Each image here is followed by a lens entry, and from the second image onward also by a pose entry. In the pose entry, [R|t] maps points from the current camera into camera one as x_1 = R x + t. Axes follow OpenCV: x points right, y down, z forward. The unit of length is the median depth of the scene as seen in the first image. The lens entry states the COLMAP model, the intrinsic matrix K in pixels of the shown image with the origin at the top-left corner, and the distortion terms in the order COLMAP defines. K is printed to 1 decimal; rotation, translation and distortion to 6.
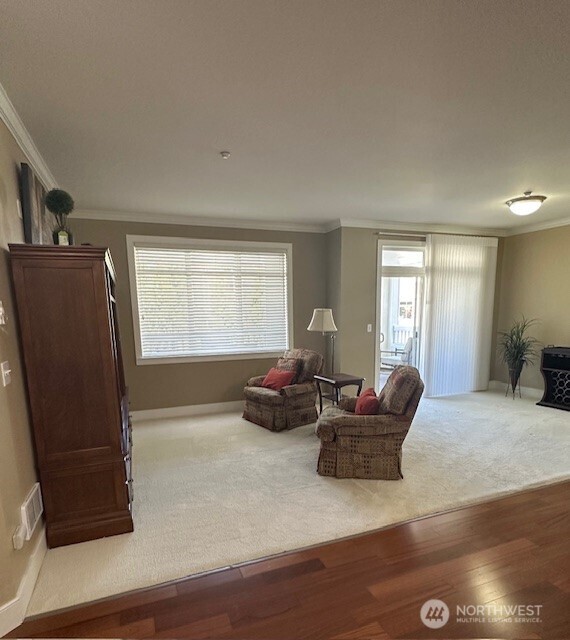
lens RADIAL K [[392.5, 0, 286.1], [0, 392.5, 388.1], [0, 0, 1]] dist [0.001454, 0.000316]
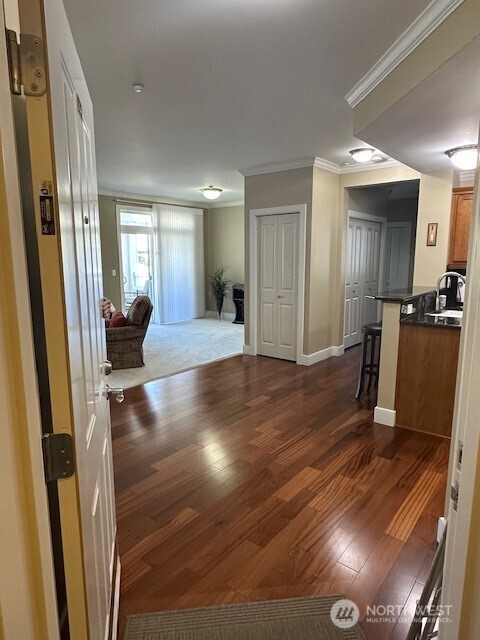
lens RADIAL K [[428.6, 0, 240.0], [0, 428.6, 320.0], [0, 0, 1]] dist [0.040962, -0.046530]
pose [[0.877676, -0.054560, 0.476138, -0.104945], [0.078919, 0.996390, -0.031298, 0.077816], [-0.472712, 0.065045, 0.878813, -0.417625]]
